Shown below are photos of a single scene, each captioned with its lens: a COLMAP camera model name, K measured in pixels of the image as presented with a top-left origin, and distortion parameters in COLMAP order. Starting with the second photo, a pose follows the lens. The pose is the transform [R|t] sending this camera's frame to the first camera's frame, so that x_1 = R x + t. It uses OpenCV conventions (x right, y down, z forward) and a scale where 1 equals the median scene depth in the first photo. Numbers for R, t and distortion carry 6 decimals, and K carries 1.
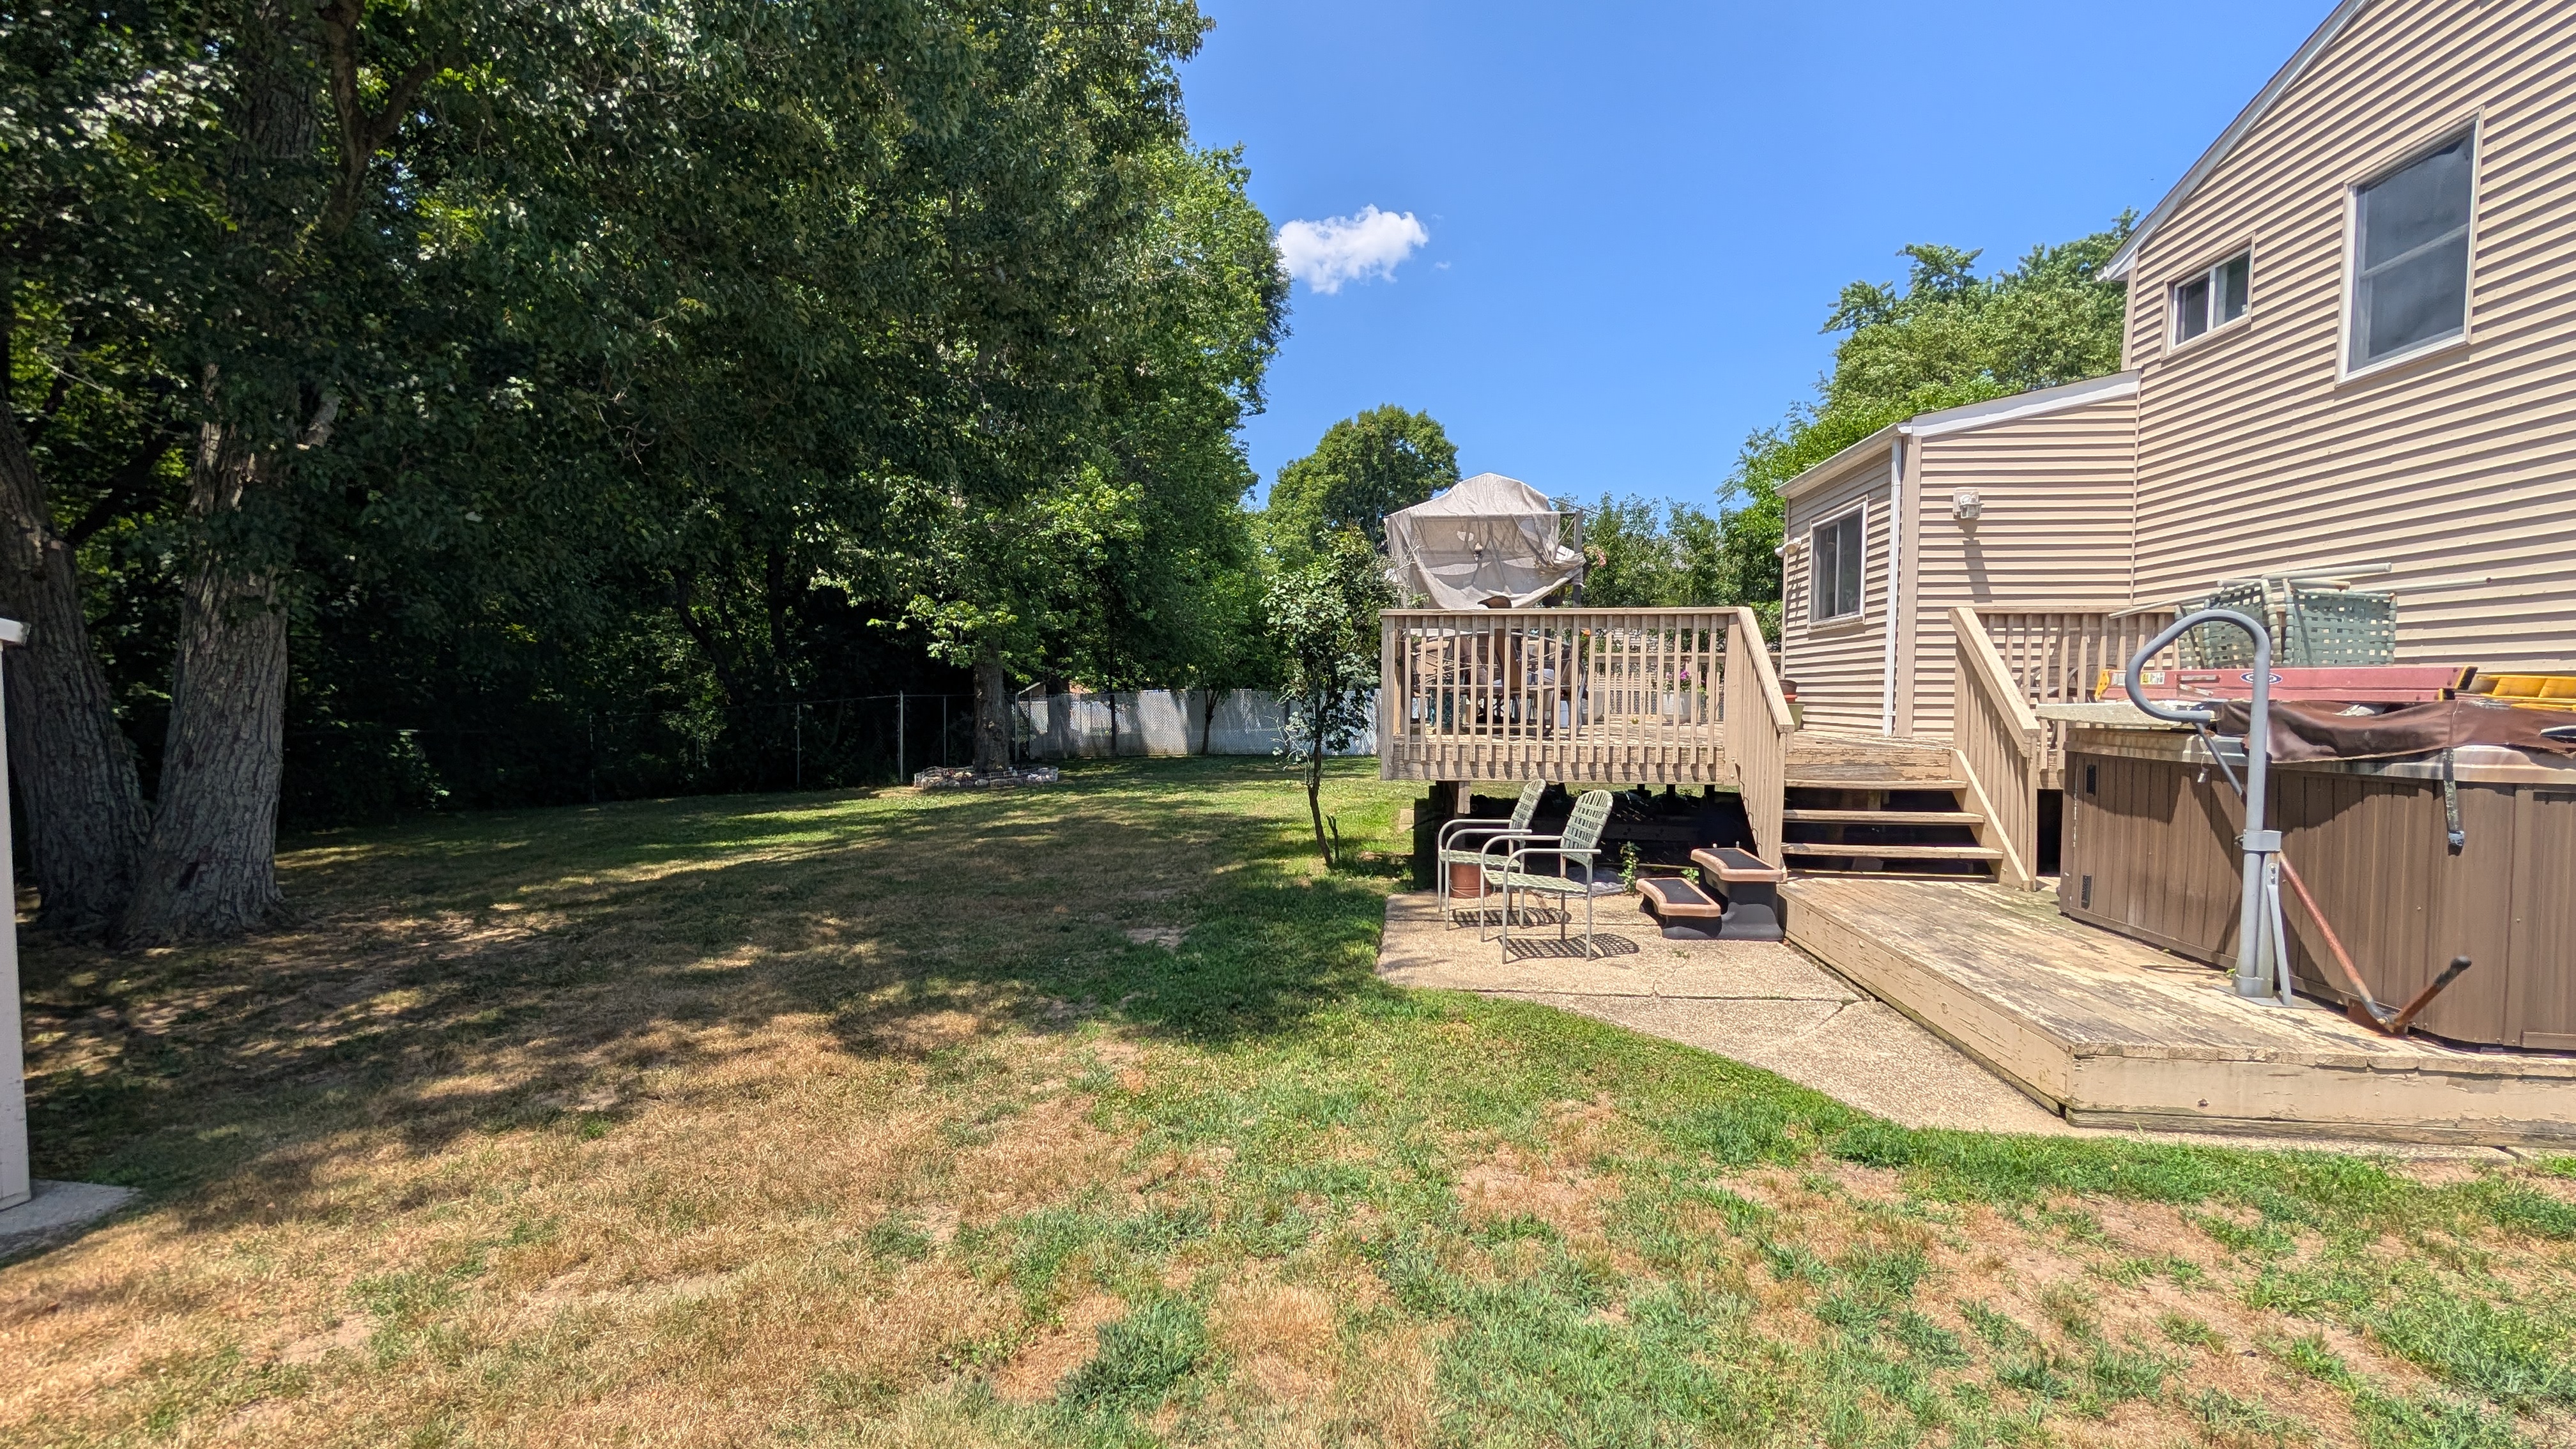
lens RADIAL K [[1082.3, 0, 1282.3], [0, 1082.3, 740.0], [0, 0, 1]] dist [-0.000363, 0.000307]
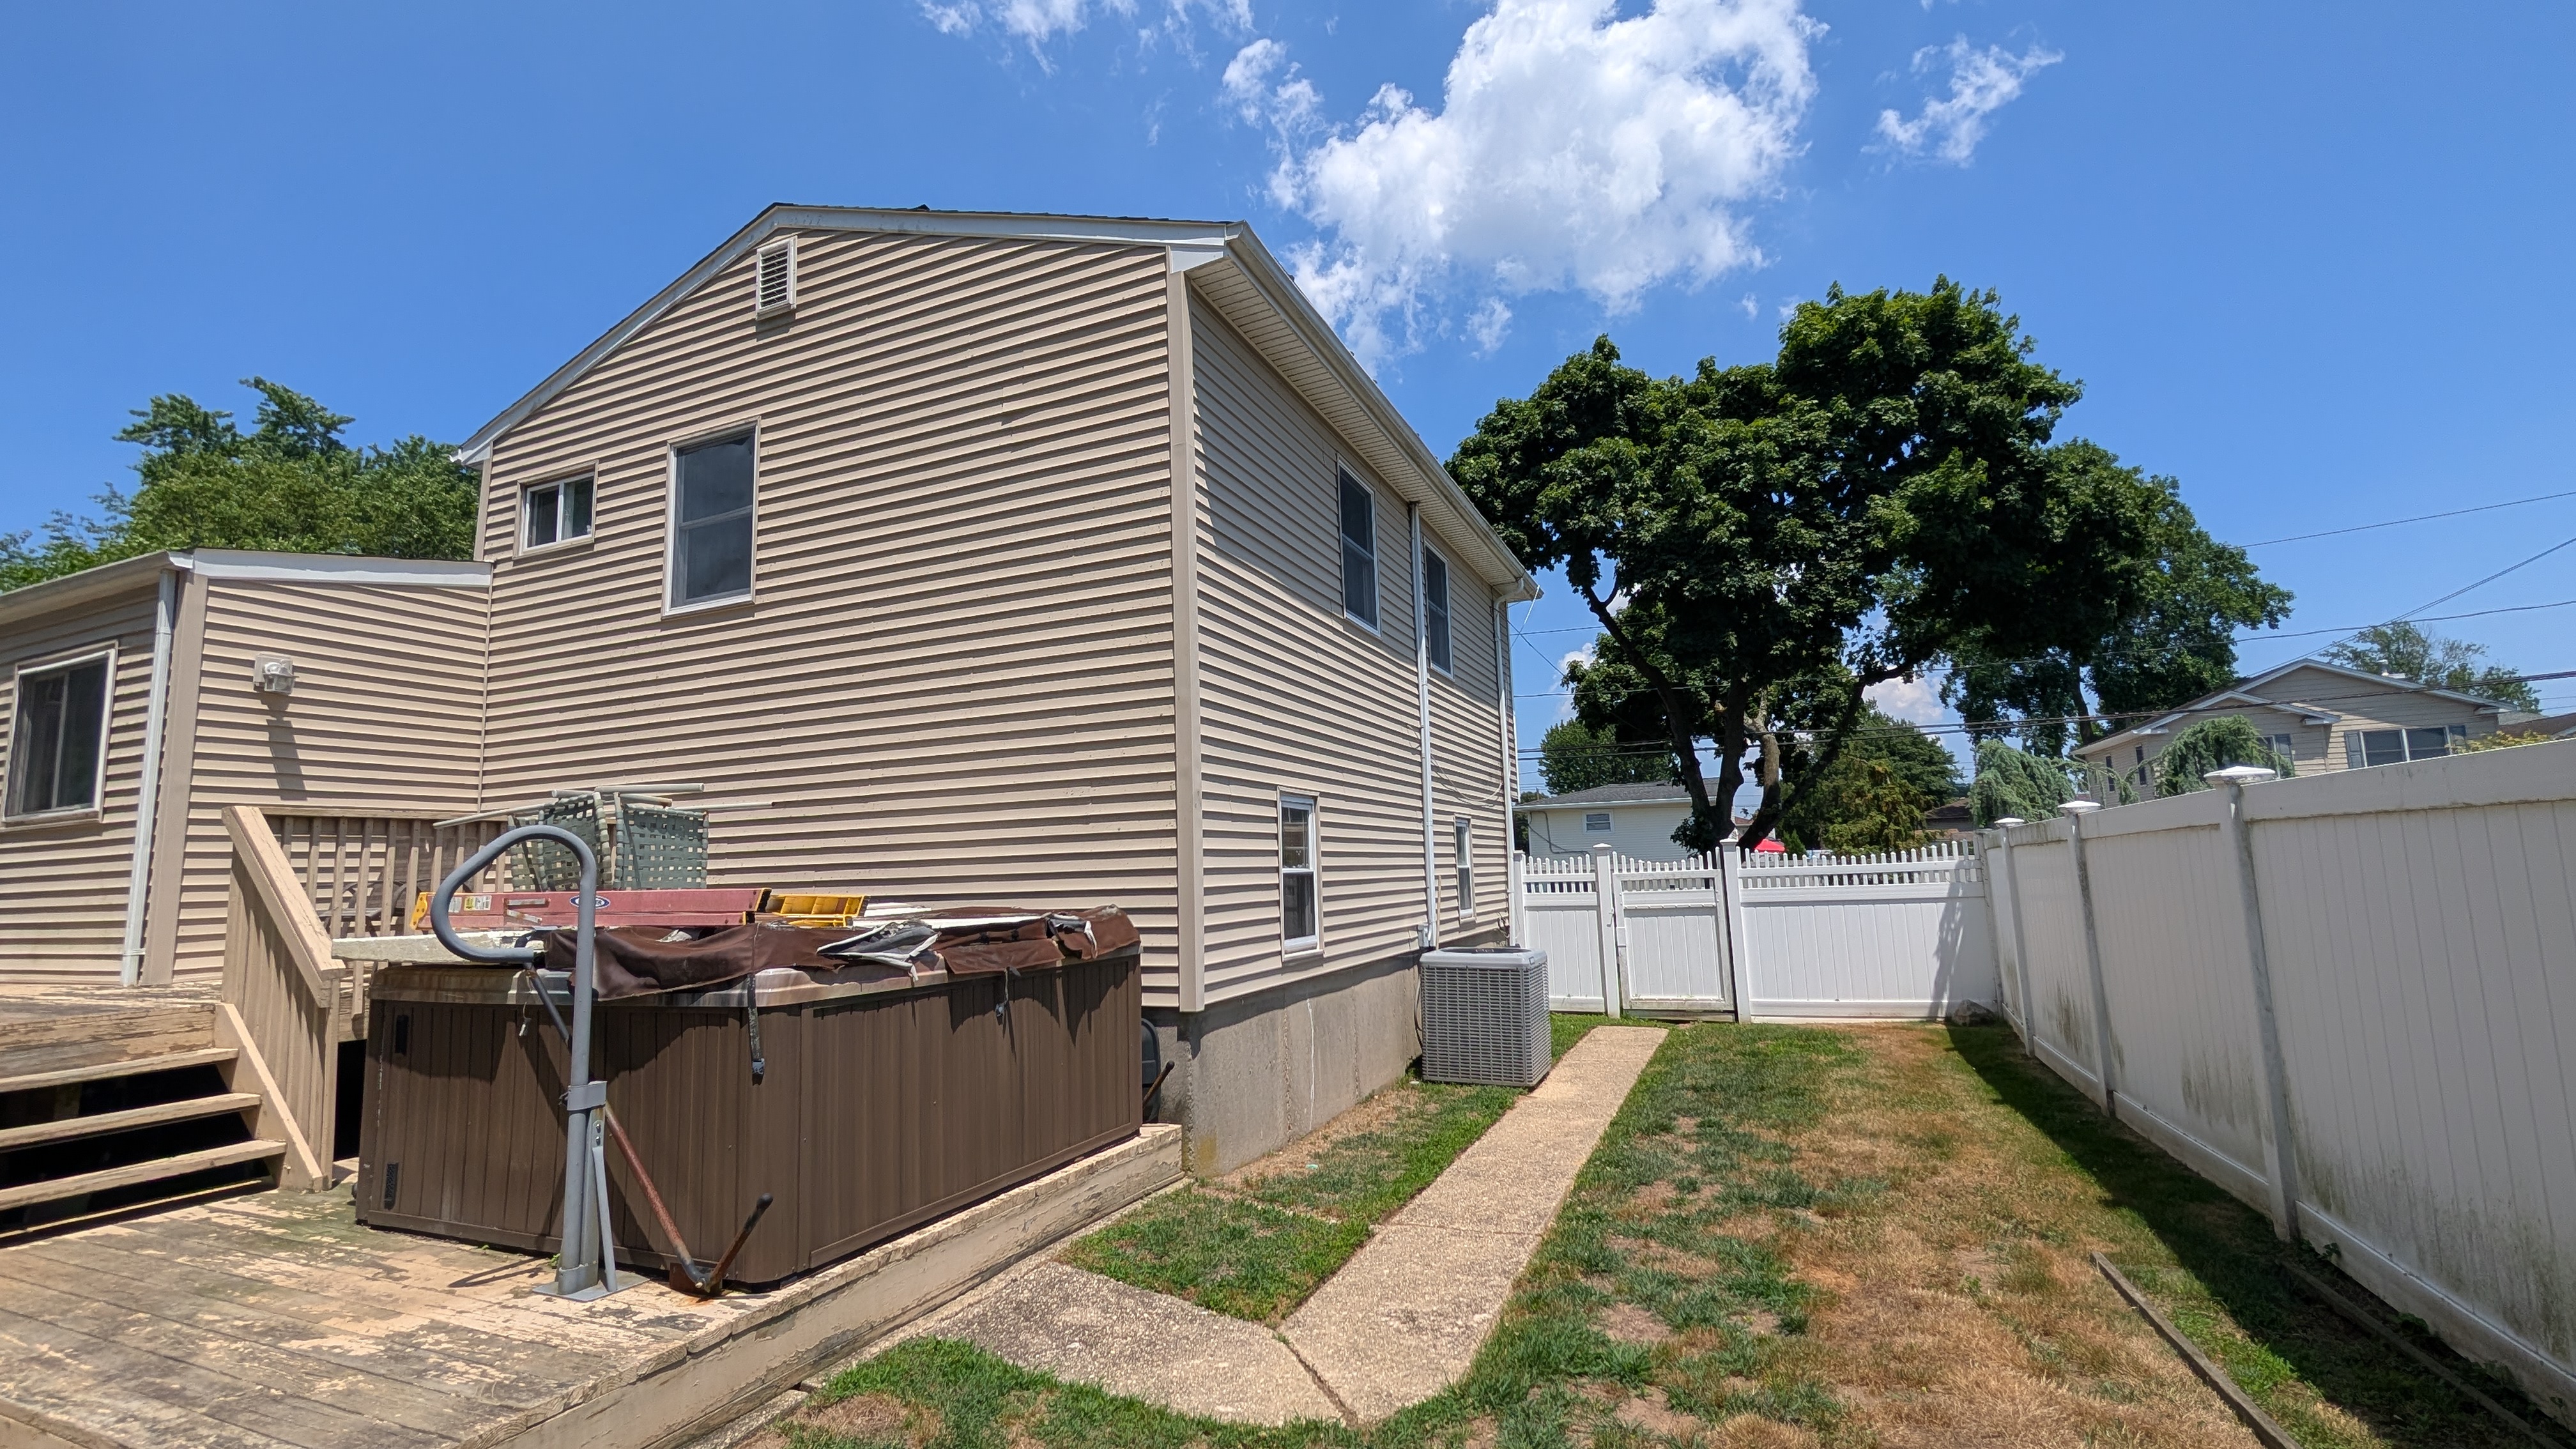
lens RADIAL K [[1082.3, 0, 1282.3], [0, 1082.3, 740.0], [0, 0, 1]] dist [-0.000363, 0.000307]
pose [[0.282245, 0.100887, 0.954023, 0.142495], [0.075882, 0.988992, -0.127034, -0.023394], [-0.956337, 0.108248, 0.271482, 0.139508]]
